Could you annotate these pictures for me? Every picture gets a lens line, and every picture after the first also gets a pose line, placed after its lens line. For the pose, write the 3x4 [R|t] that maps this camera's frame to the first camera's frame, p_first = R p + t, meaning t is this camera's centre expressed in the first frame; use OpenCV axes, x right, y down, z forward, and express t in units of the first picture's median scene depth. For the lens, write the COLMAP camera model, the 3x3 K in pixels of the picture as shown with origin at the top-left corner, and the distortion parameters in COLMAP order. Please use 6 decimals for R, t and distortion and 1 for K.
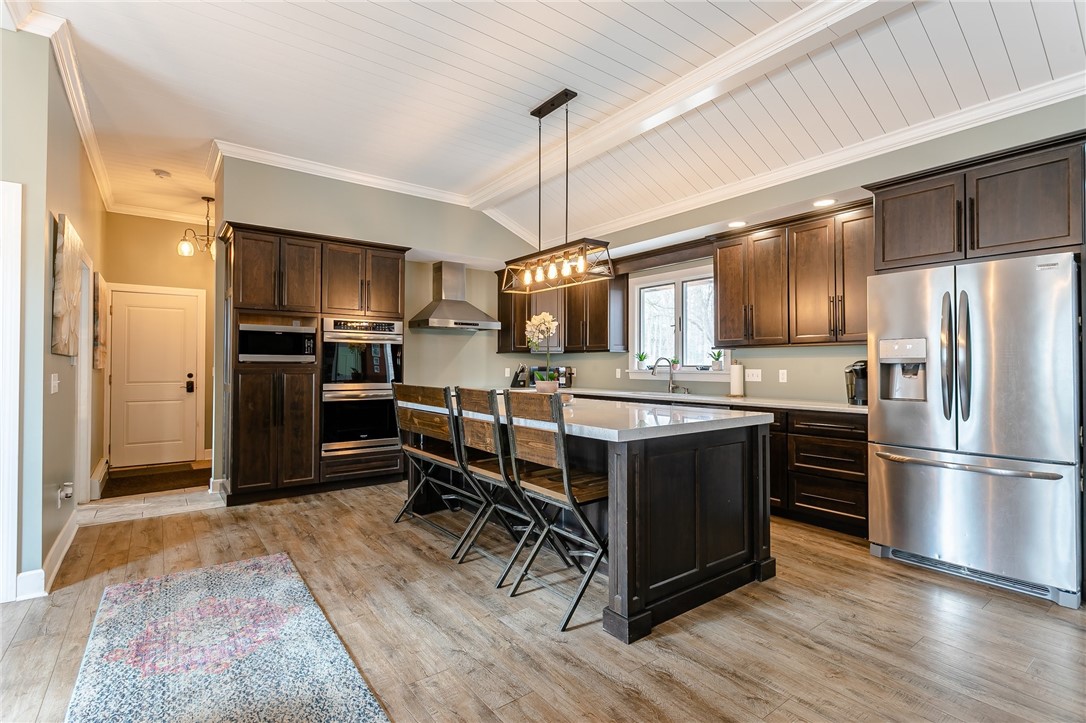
lens RADIAL K [[514.4, 0, 541.0], [0, 514.4, 360.8], [0, 0, 1]] dist [0.007510, -0.001232]
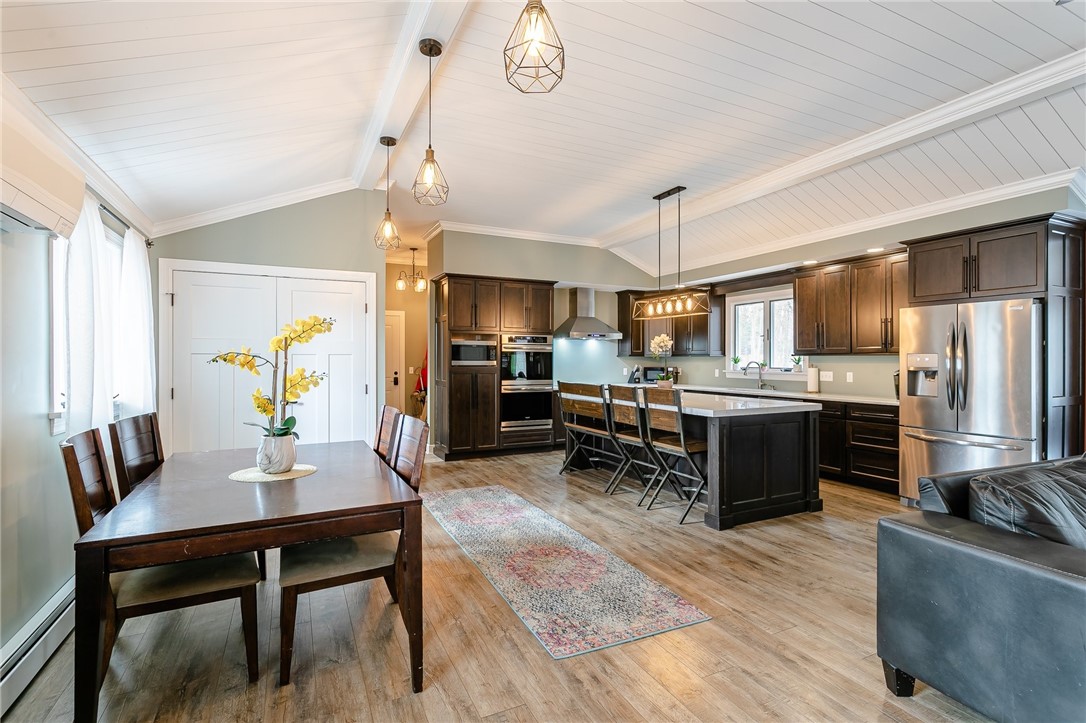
lens RADIAL K [[514.4, 0, 541.5], [0, 514.4, 360.1], [0, 0, 1]] dist [0.007510, -0.001232]
pose [[0.982902, -0.000241, -0.184131, -0.071412], [0.002244, 0.999941, 0.010670, -0.039817], [0.184118, -0.010901, 0.982844, -0.573786]]
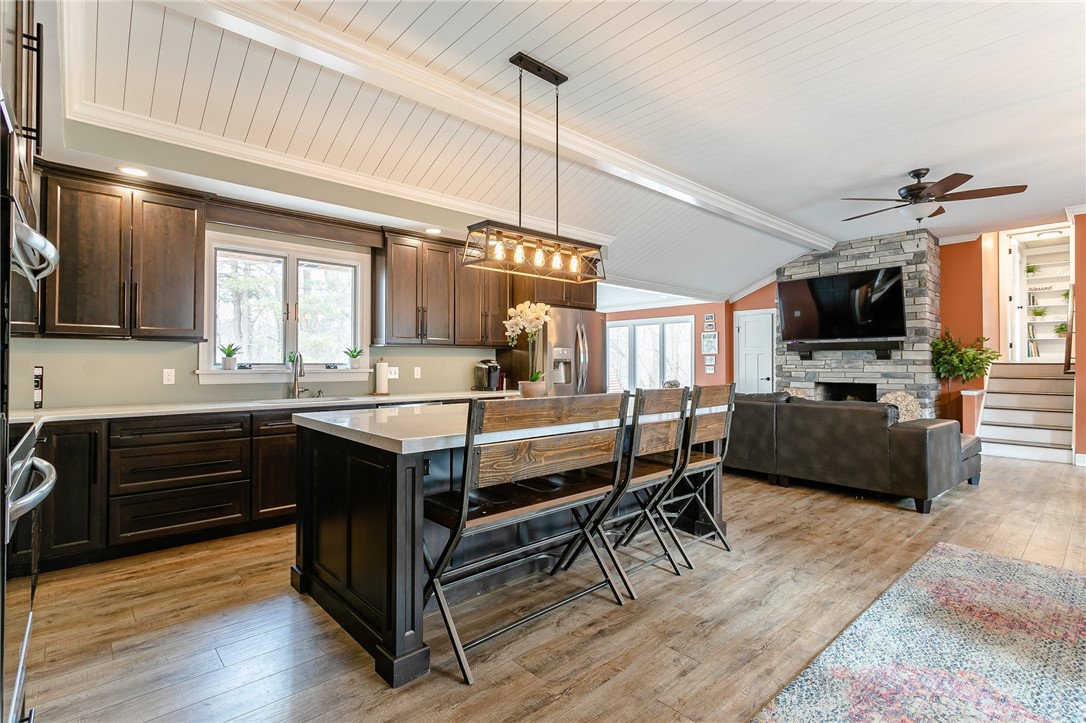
lens RADIAL K [[514.4, 0, 535.7], [0, 514.4, 360.6], [0, 0, 1]] dist [0.007510, -0.001232]
pose [[-0.094983, 0.003976, 0.995471, -0.934975], [-0.009561, 0.999942, -0.004907, 0.008993], [-0.995433, -0.009984, -0.094939, 1.181294]]
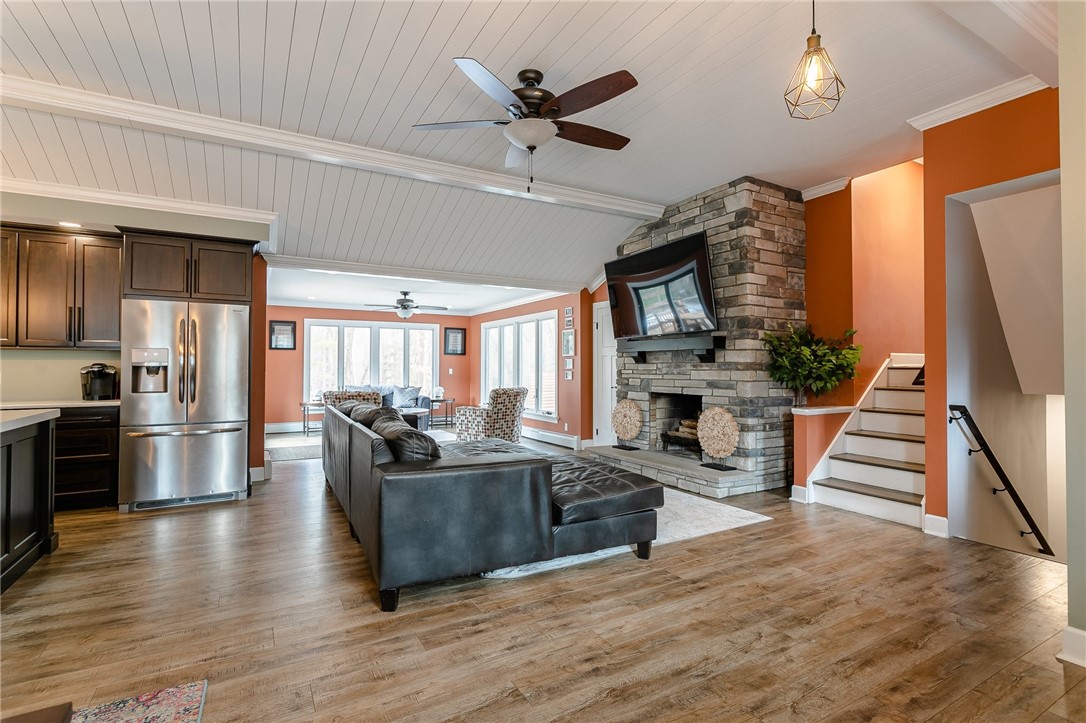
lens RADIAL K [[514.4, 0, 540.0], [0, 514.4, 353.5], [0, 0, 1]] dist [0.007510, -0.001232]
pose [[0.126884, 0.026749, 0.991557, -0.520179], [-0.009247, 0.999625, -0.025784, -0.001962], [-0.991874, -0.005897, 0.127084, -0.206987]]
